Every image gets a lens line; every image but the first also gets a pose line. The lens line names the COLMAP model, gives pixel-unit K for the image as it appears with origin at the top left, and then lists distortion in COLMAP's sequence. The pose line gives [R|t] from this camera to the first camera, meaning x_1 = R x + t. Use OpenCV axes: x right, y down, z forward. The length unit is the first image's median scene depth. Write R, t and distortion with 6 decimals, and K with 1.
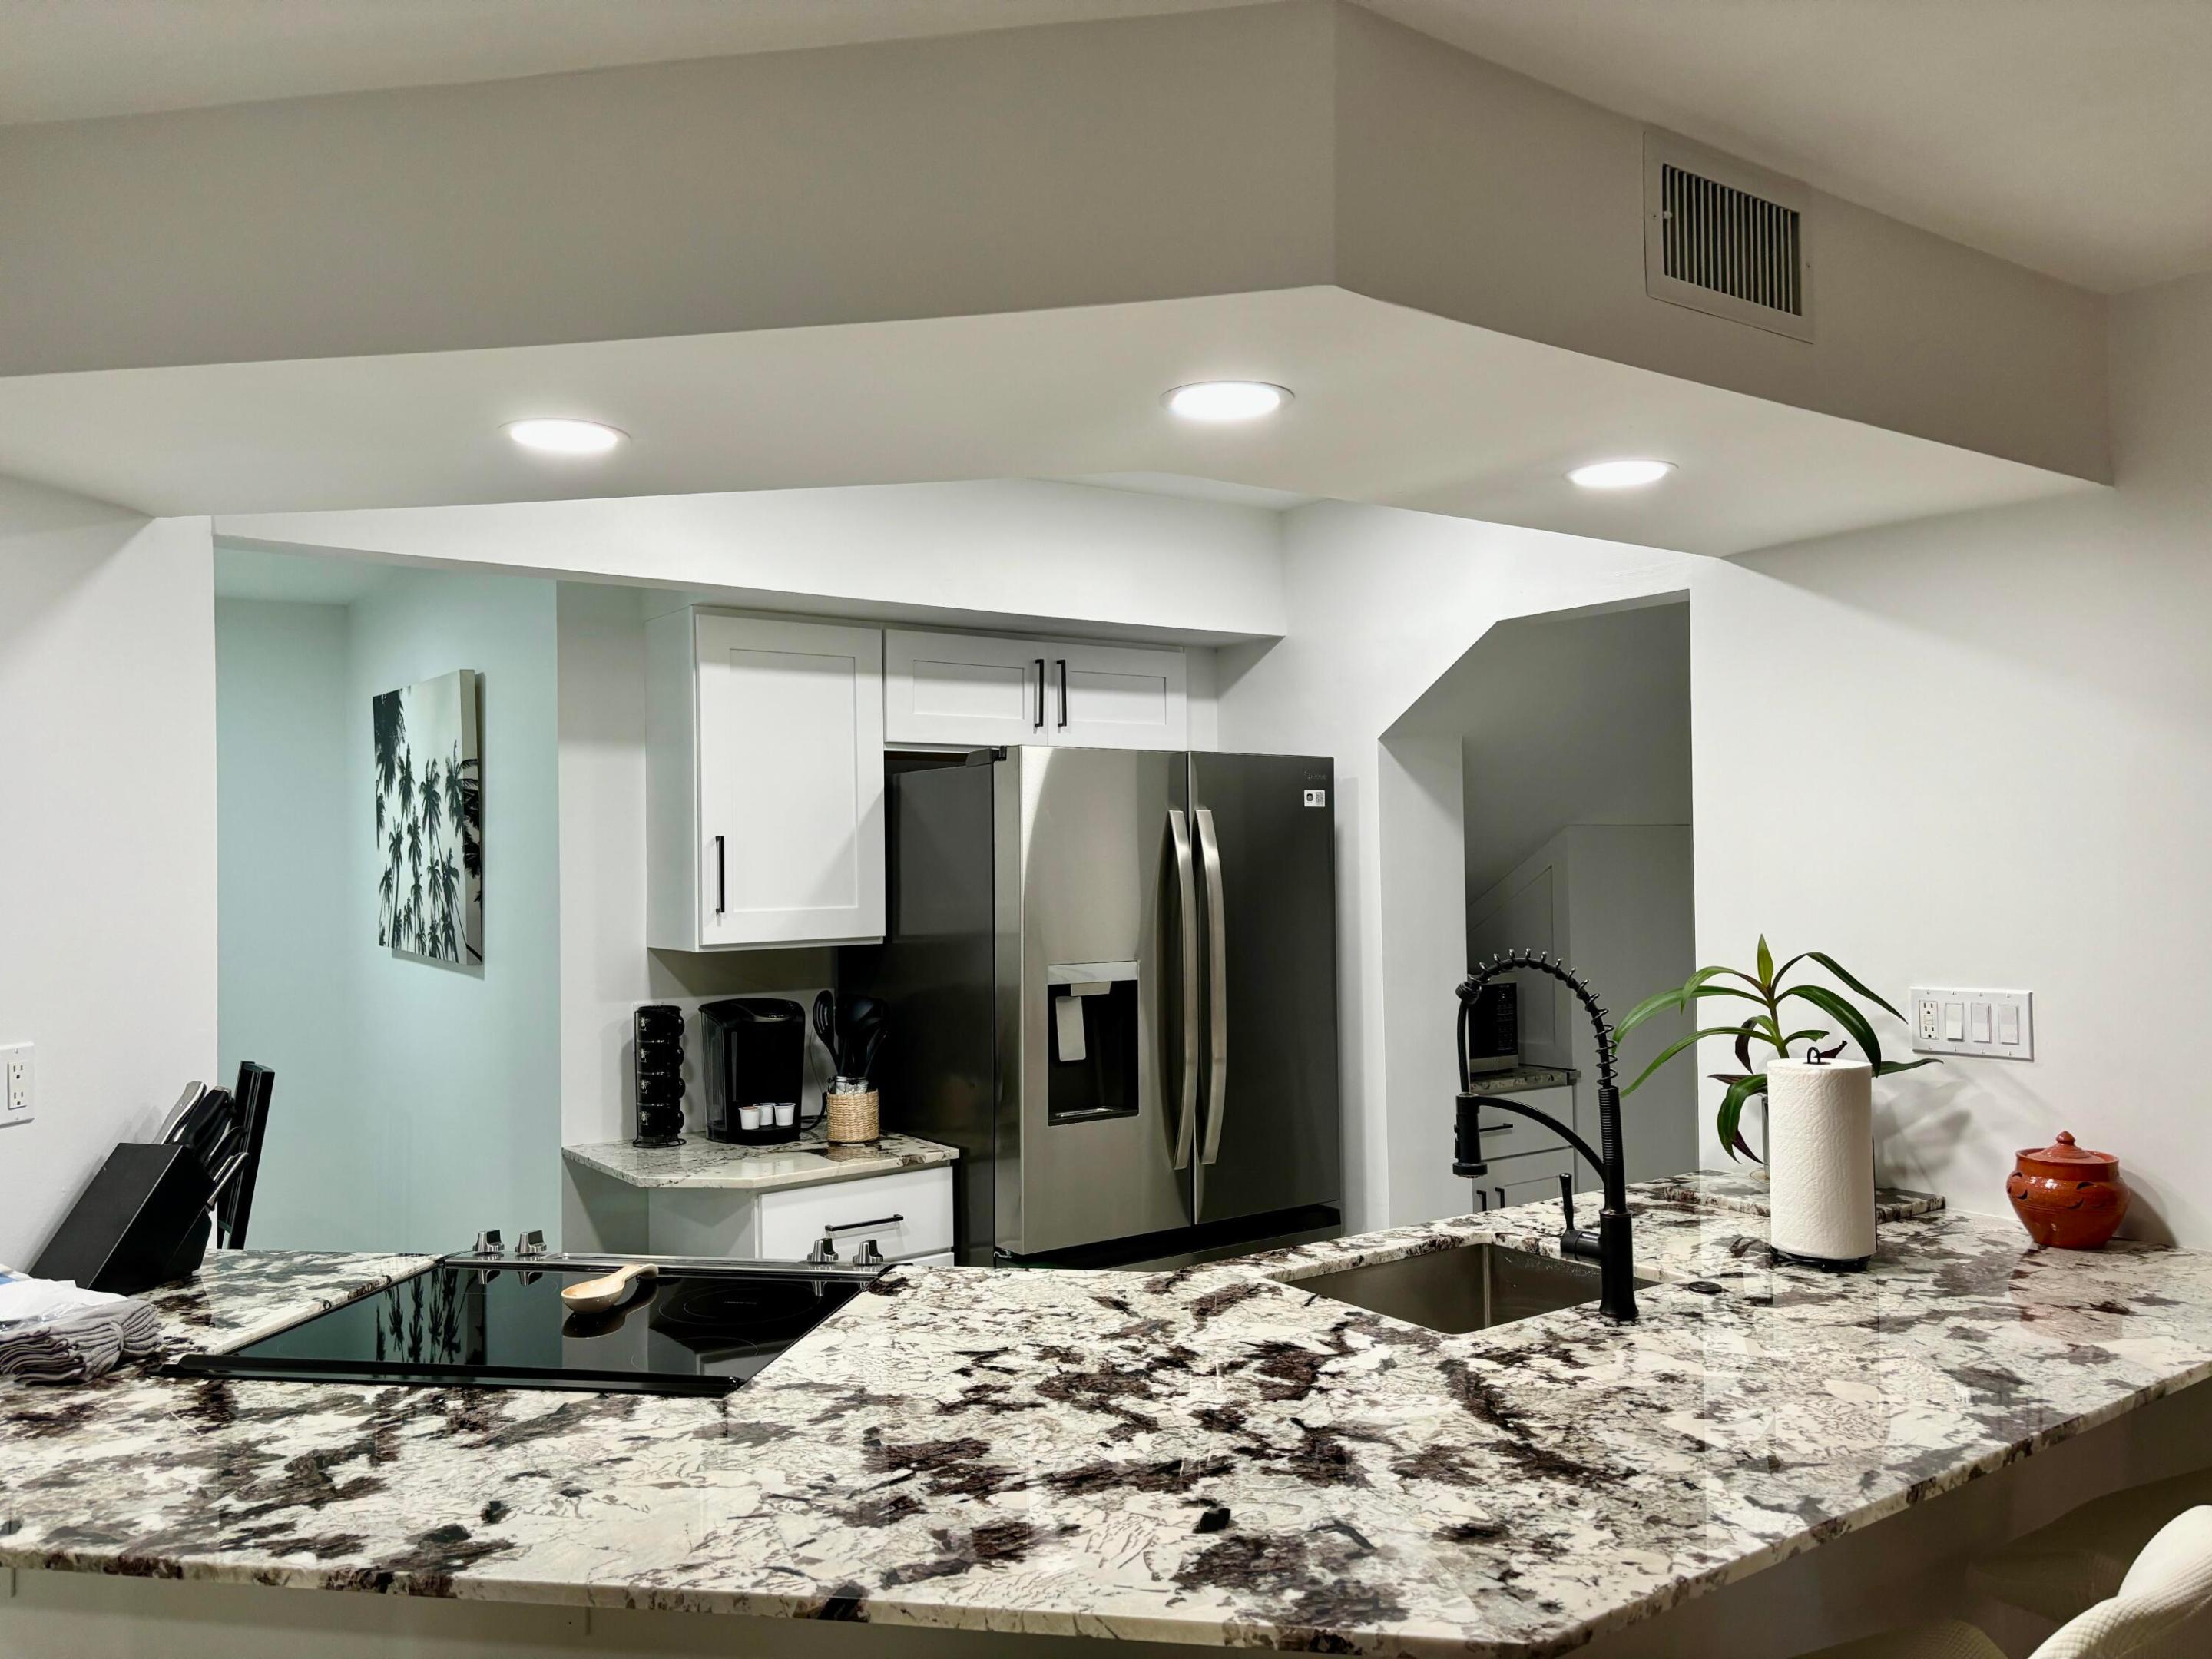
lens RADIAL K [[1637.5, 0, 1114.3], [0, 1637.5, 830.3], [0, 0, 1]] dist [0.015353, -0.019073]
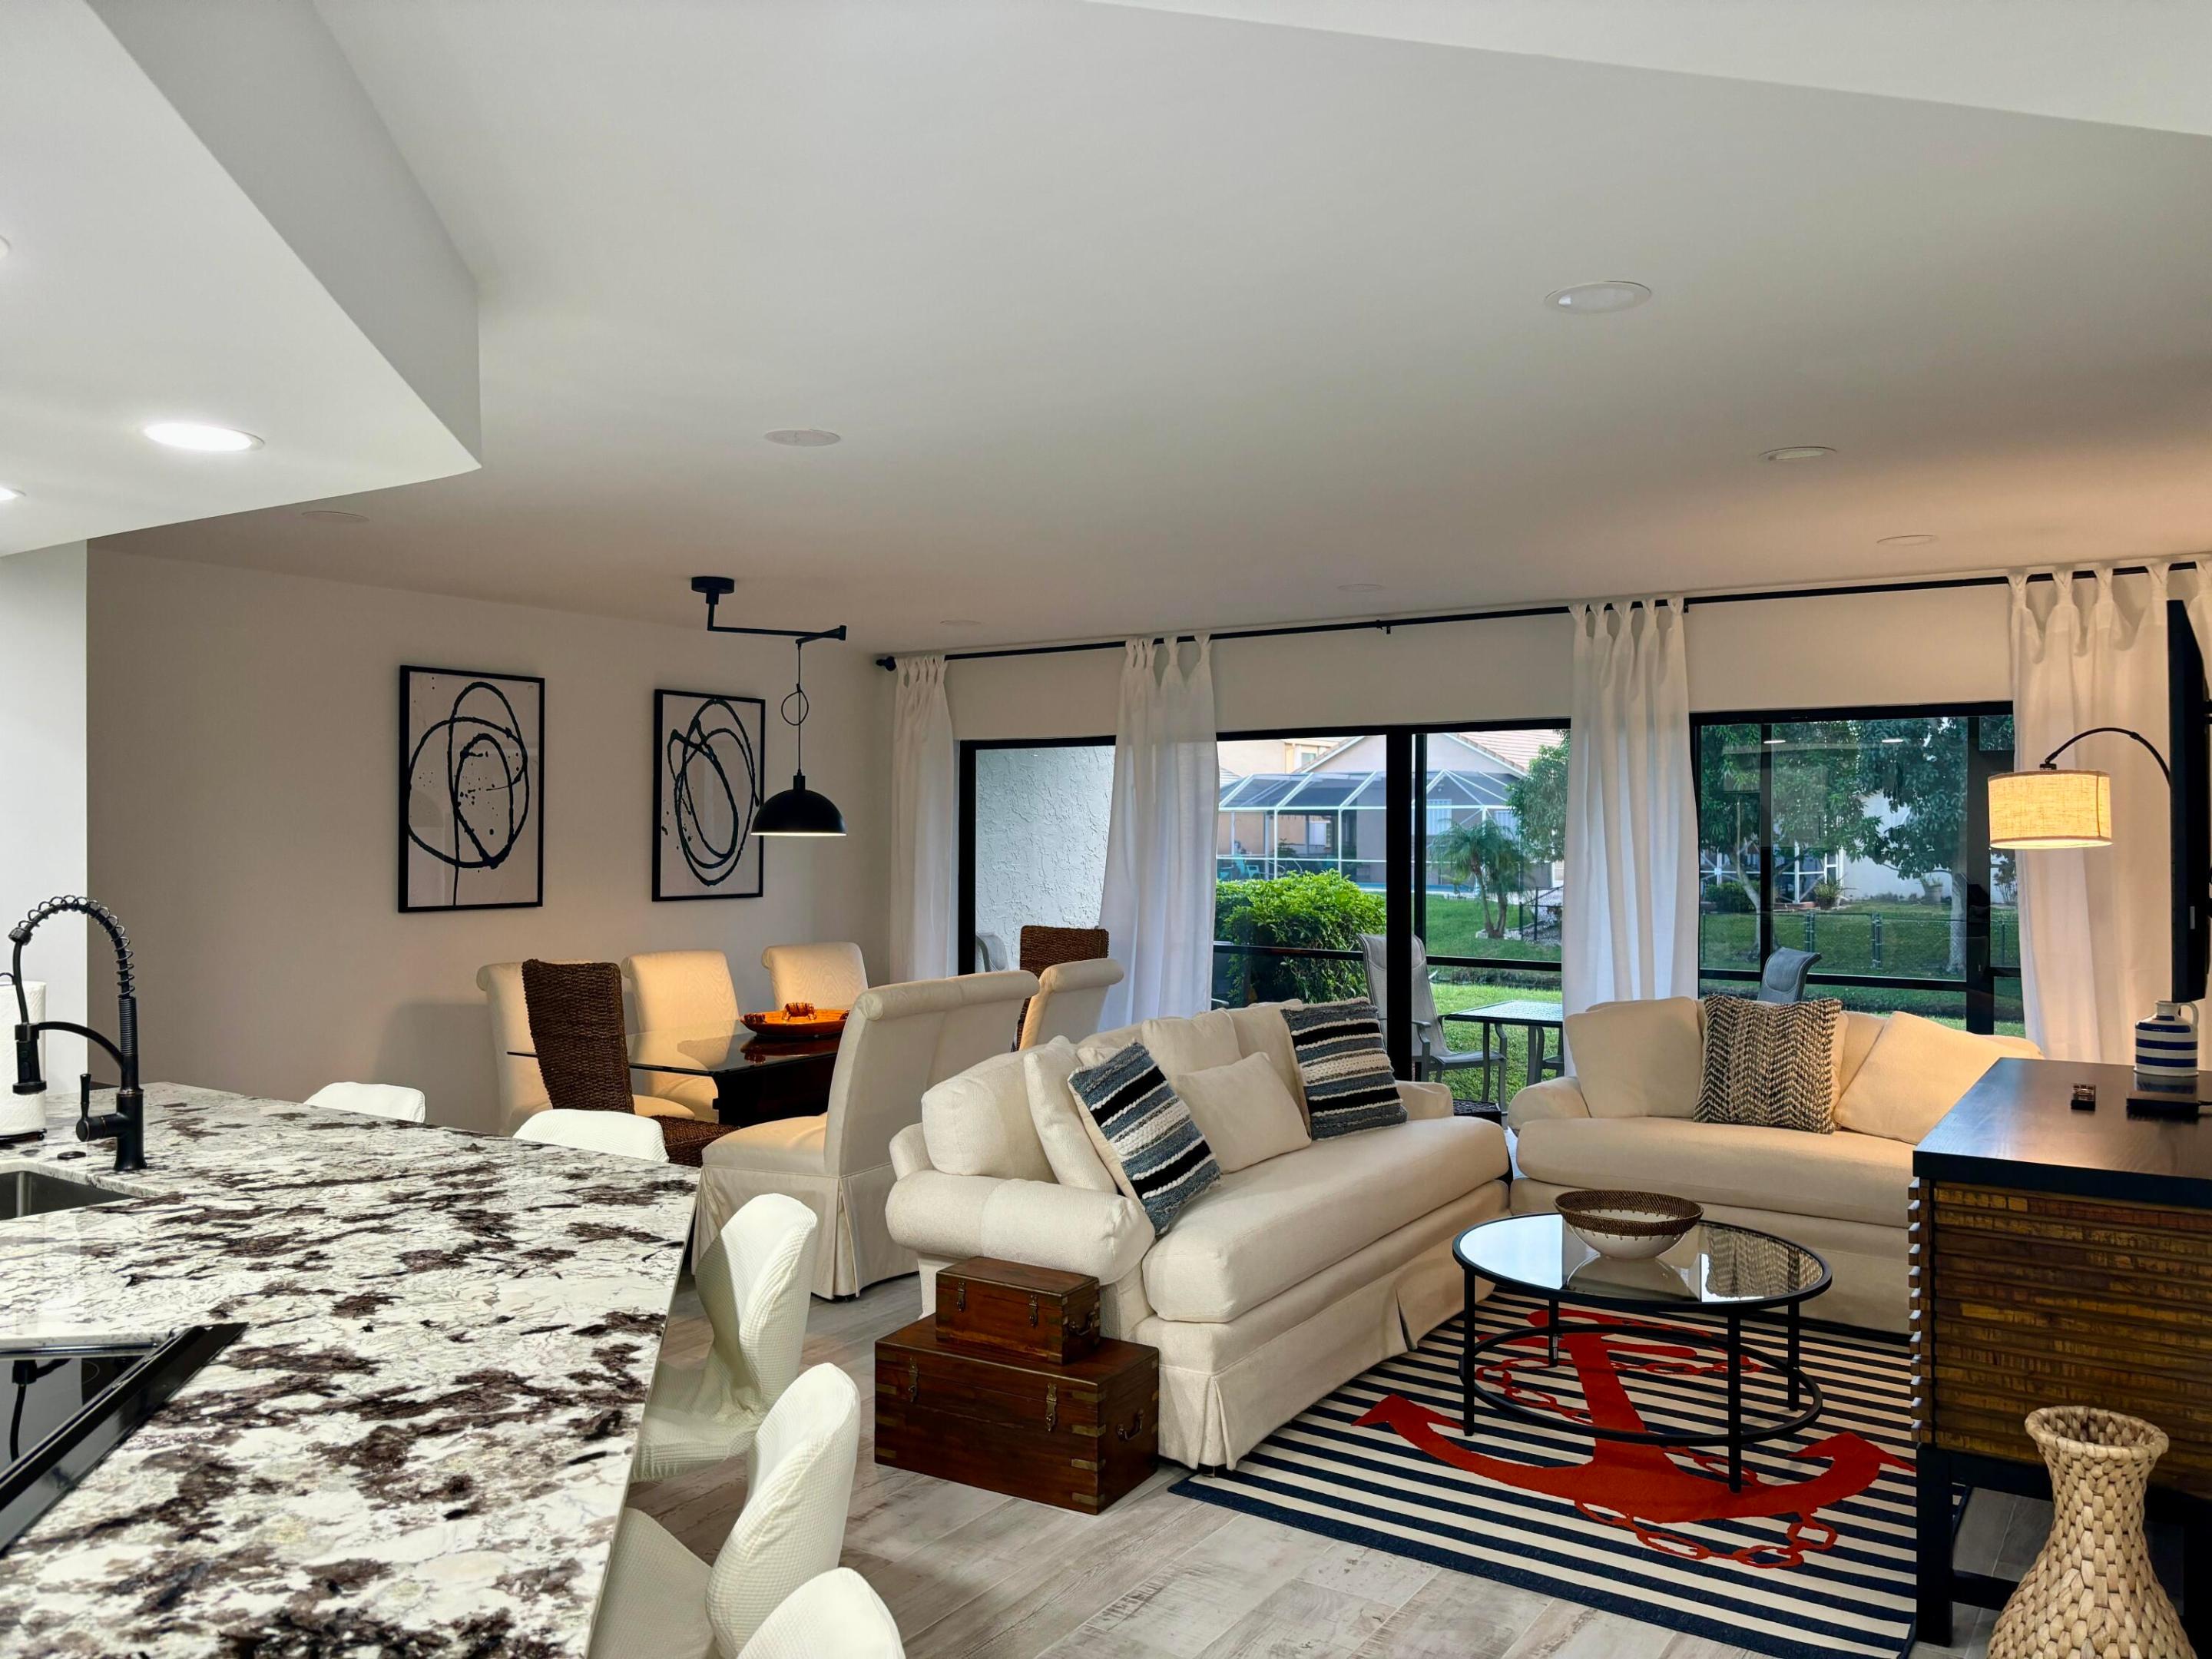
lens RADIAL K [[1637.5, 0, 1111.3], [0, 1637.5, 827.1], [0, 0, 1]] dist [0.015353, -0.019073]
pose [[-0.327243, 0.010095, 0.944886, -1.533552], [-0.006169, 0.999899, -0.012820, 0.052798], [-0.944920, -0.010024, -0.327147, 0.925503]]
